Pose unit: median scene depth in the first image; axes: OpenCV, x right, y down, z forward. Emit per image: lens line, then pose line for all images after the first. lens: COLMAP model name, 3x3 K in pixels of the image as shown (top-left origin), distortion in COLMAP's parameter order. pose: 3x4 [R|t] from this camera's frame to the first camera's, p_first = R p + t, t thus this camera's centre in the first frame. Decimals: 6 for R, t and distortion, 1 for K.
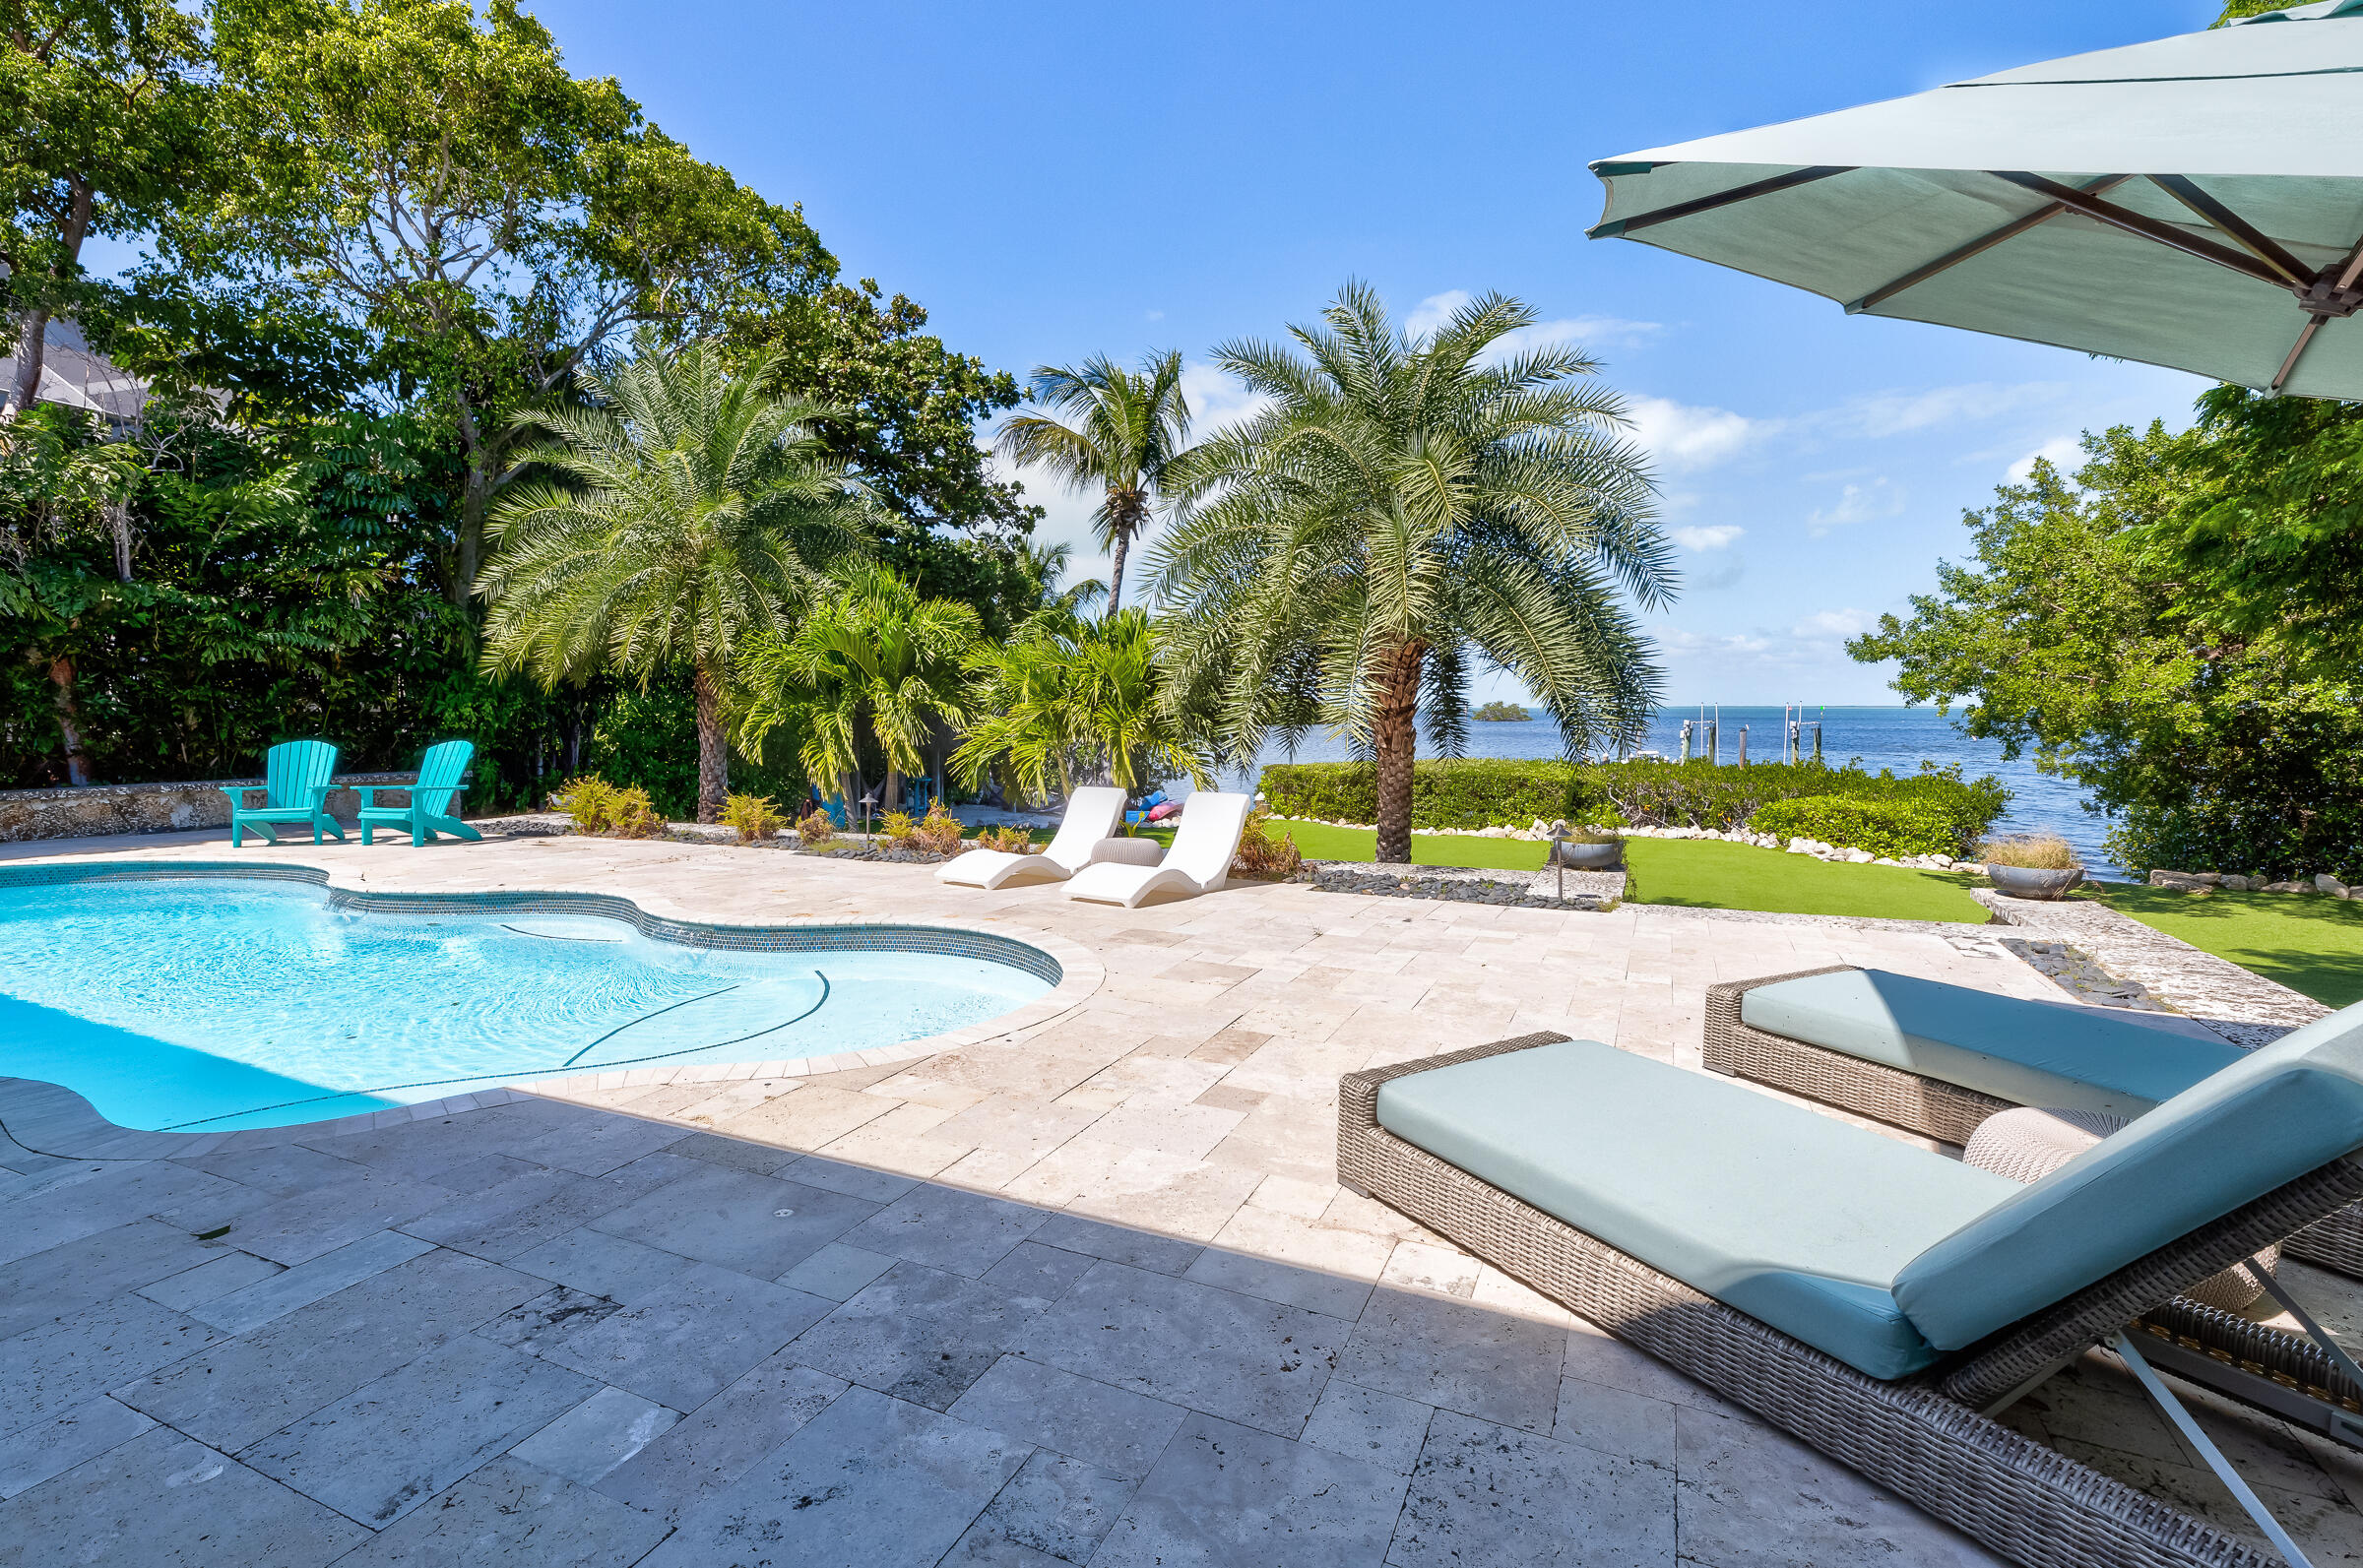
lens RADIAL K [[1097.0, 0, 1174.1], [0, 1097.0, 787.3], [0, 0, 1]] dist [0.005881, -0.001707]
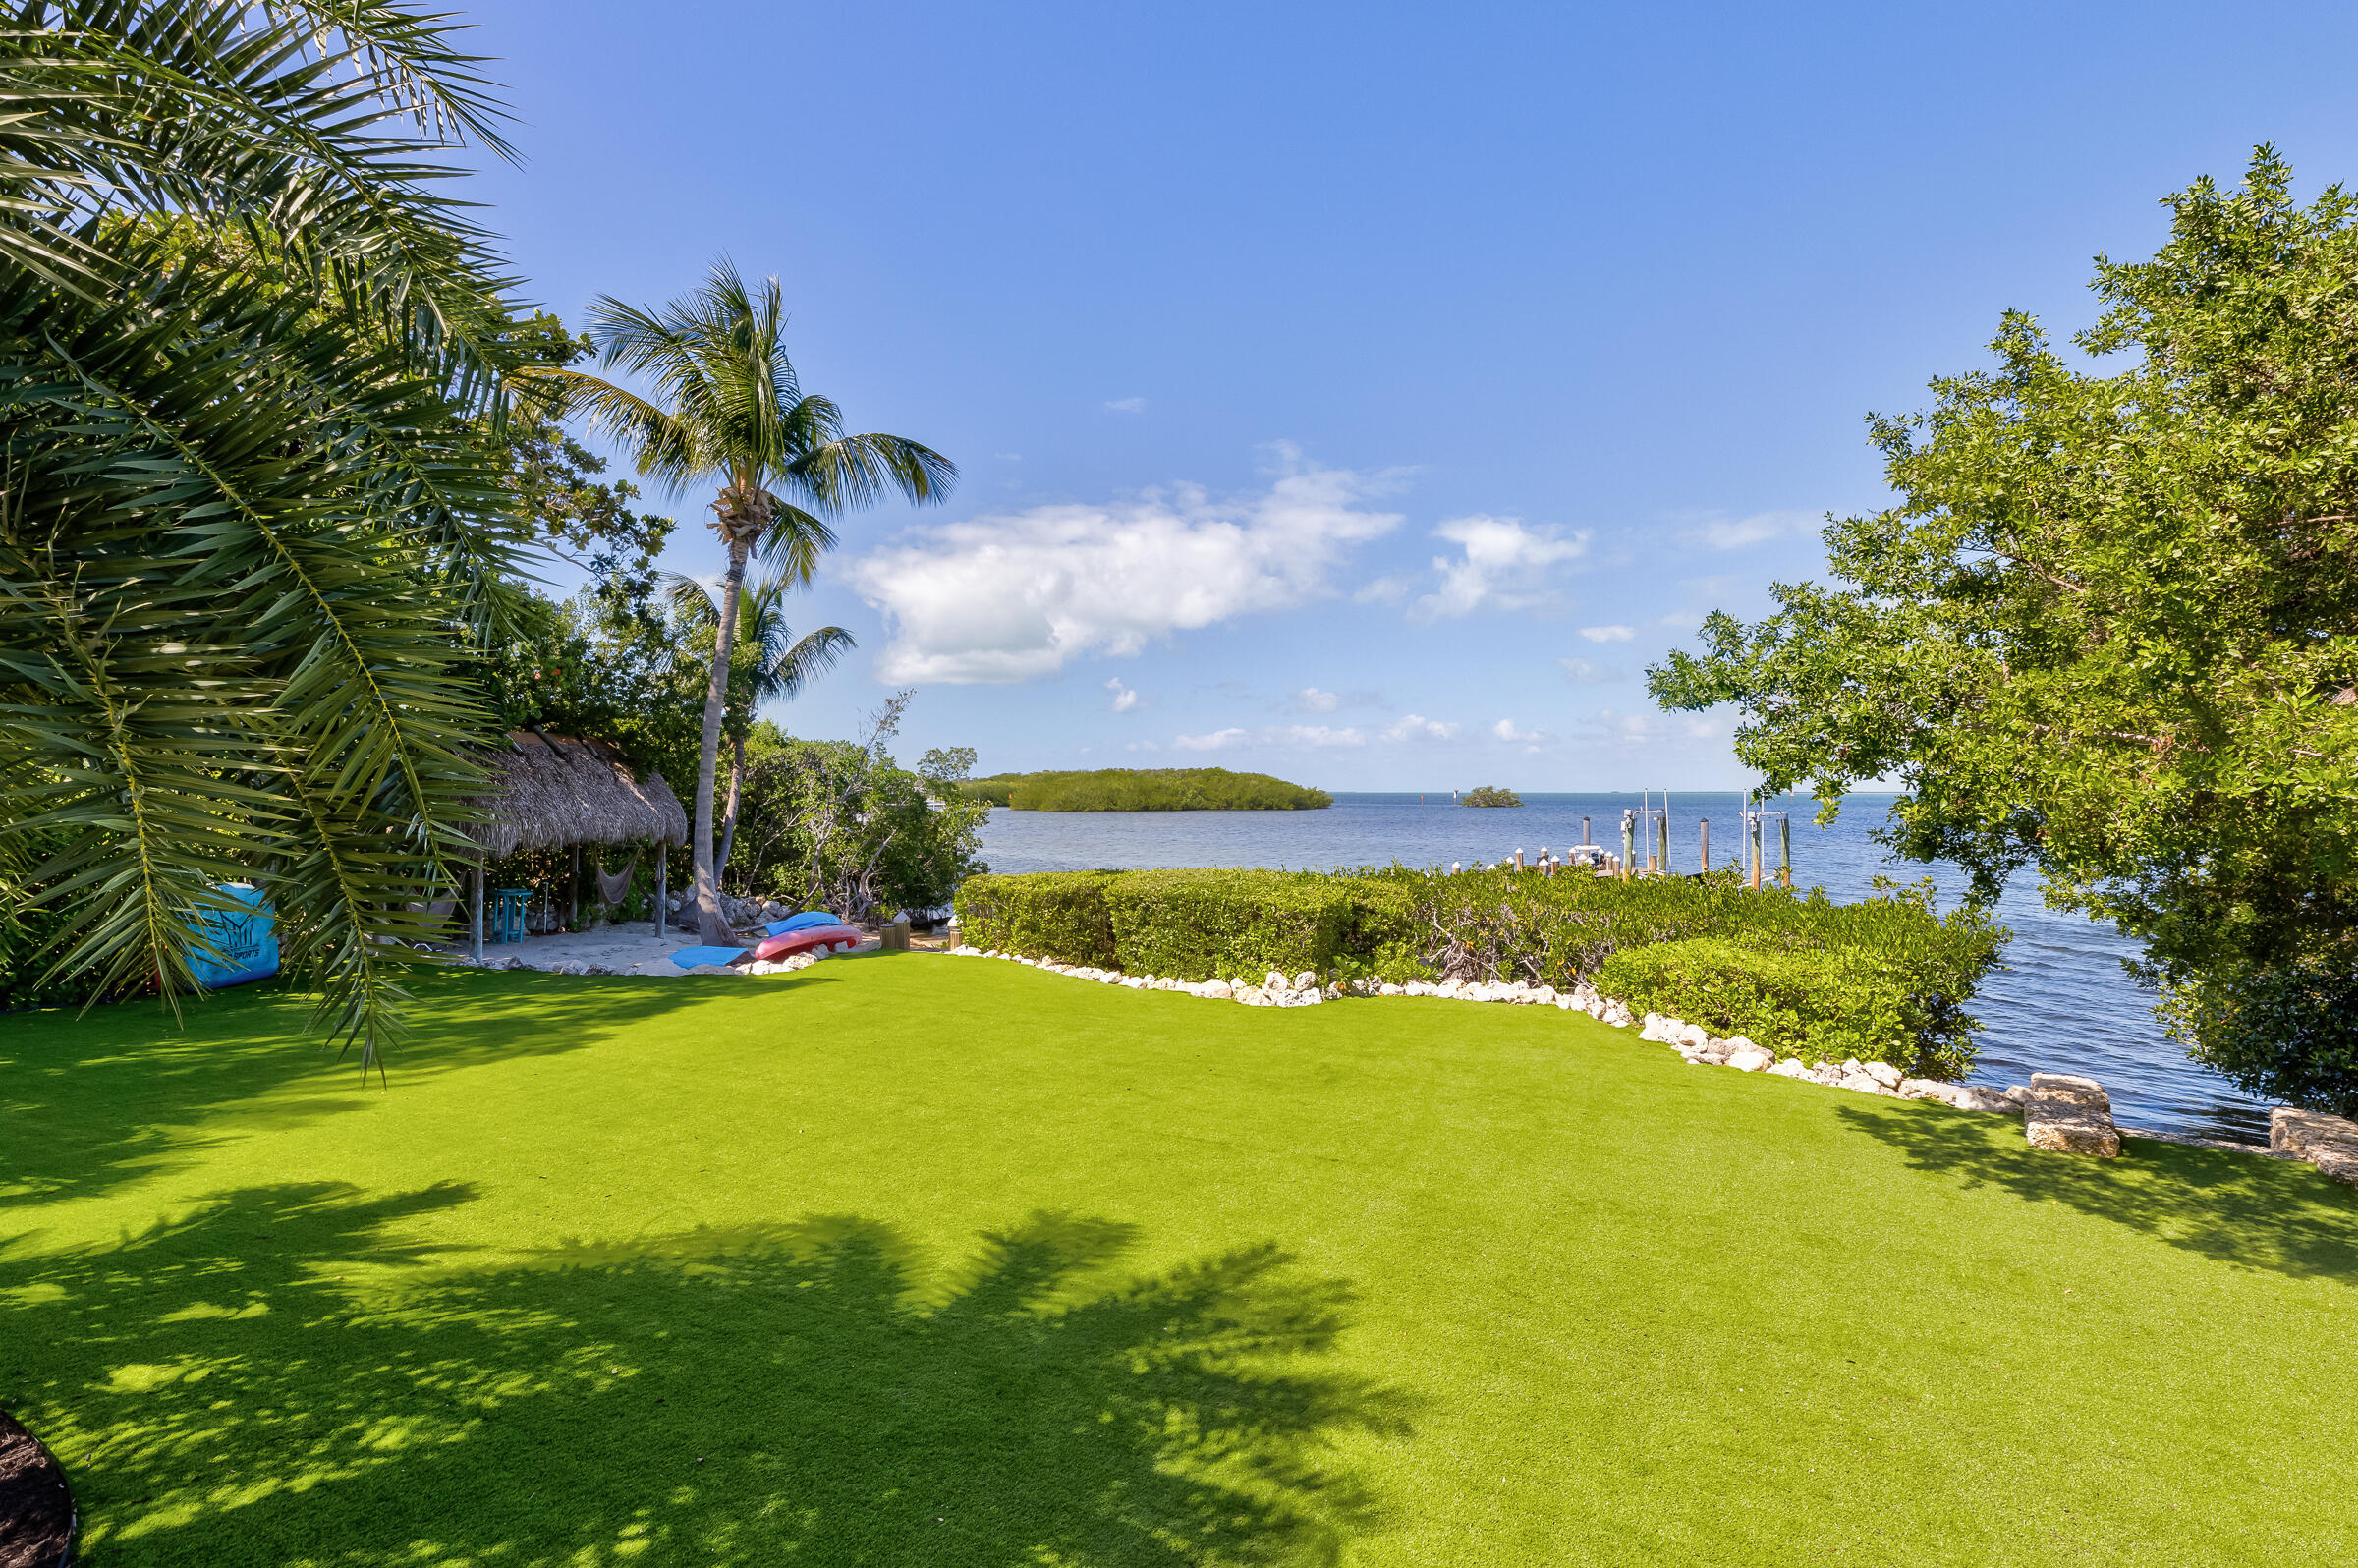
lens RADIAL K [[1094.8, 0, 1195.7], [0, 1094.8, 783.9], [0, 0, 1]] dist [0.005881, -0.001707]
pose [[0.999985, 0.002141, 0.005120, 0.631754], [-0.001733, 0.996925, -0.078347, -0.065379], [-0.005272, 0.078337, 0.996913, 0.795367]]
